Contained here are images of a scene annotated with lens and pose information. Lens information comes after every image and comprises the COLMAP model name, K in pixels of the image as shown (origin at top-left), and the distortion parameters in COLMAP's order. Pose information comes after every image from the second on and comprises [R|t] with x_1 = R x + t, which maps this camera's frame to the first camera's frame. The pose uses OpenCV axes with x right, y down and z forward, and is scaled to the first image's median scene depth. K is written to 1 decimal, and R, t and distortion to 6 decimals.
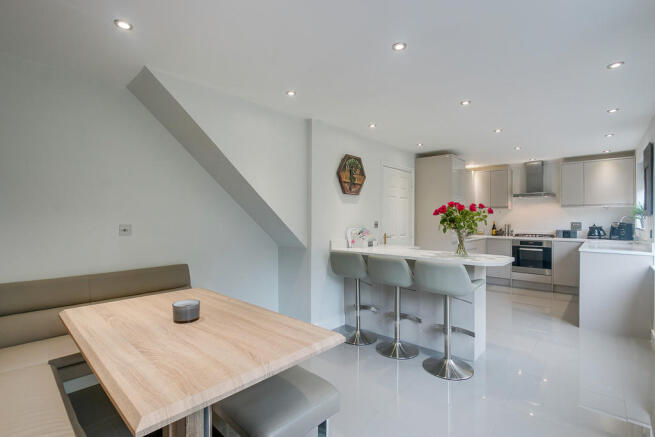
lens RADIAL K [[306.0, 0, 330.0], [0, 306.0, 217.8], [0, 0, 1]] dist [-0.005802, 0.001172]
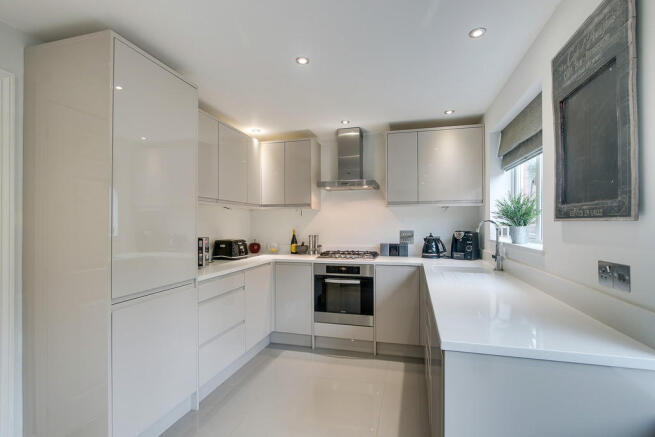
lens RADIAL K [[306.0, 0, 327.6], [0, 306.0, 220.1], [0, 0, 1]] dist [-0.005802, 0.001172]
pose [[0.896838, -0.002817, 0.442351, 0.386270], [0.005469, 0.999974, -0.004719, -0.004453], [-0.442326, 0.006651, 0.896830, 0.511052]]
